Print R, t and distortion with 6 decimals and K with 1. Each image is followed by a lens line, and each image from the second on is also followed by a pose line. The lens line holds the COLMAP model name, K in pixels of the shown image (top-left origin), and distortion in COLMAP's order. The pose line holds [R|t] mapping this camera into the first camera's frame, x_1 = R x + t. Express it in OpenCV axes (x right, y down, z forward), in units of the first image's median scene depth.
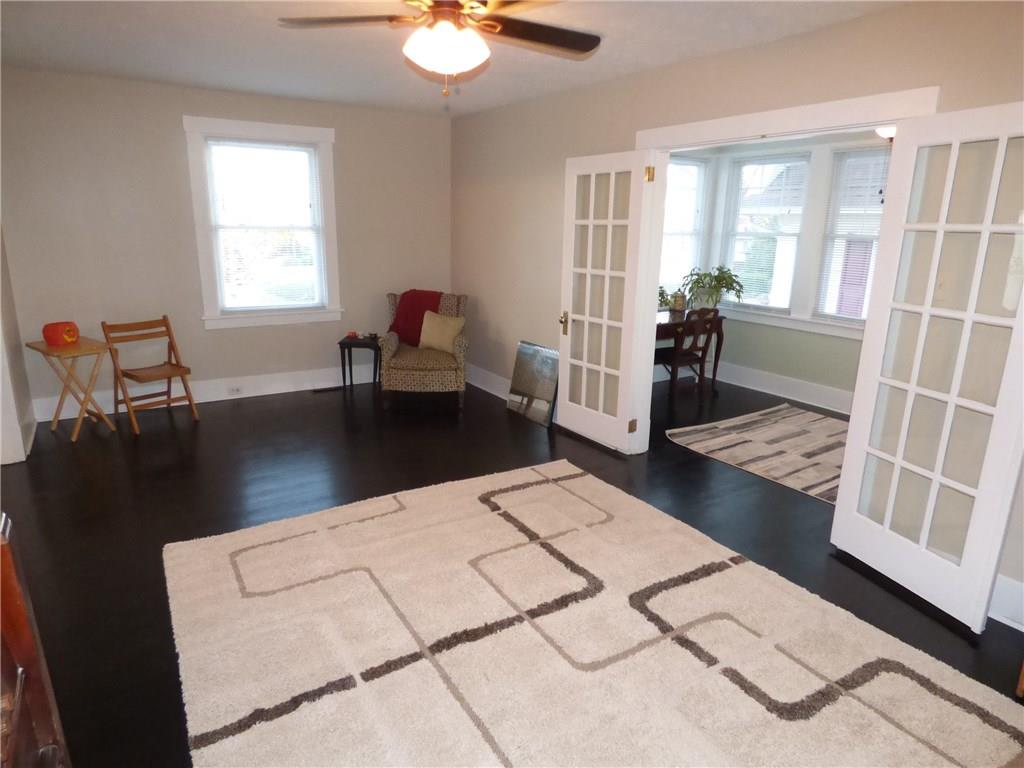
lens RADIAL K [[618.6, 0, 513.2], [0, 618.6, 380.7], [0, 0, 1]] dist [-0.035679, 0.005474]
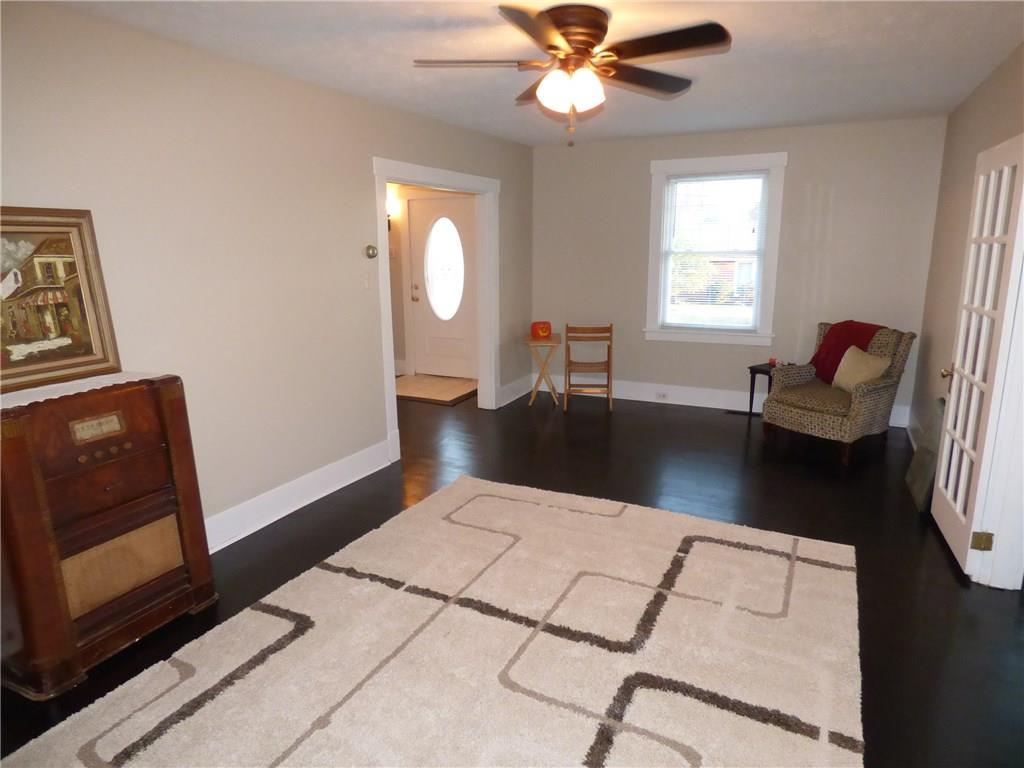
lens RADIAL K [[618.6, 0, 515.8], [0, 618.6, 374.9], [0, 0, 1]] dist [-0.035679, 0.005474]
pose [[0.507942, 0.145411, -0.849029, 0.535568], [-0.186204, 0.980880, 0.056594, -0.052134], [0.841025, 0.129346, 0.525306, 0.244841]]
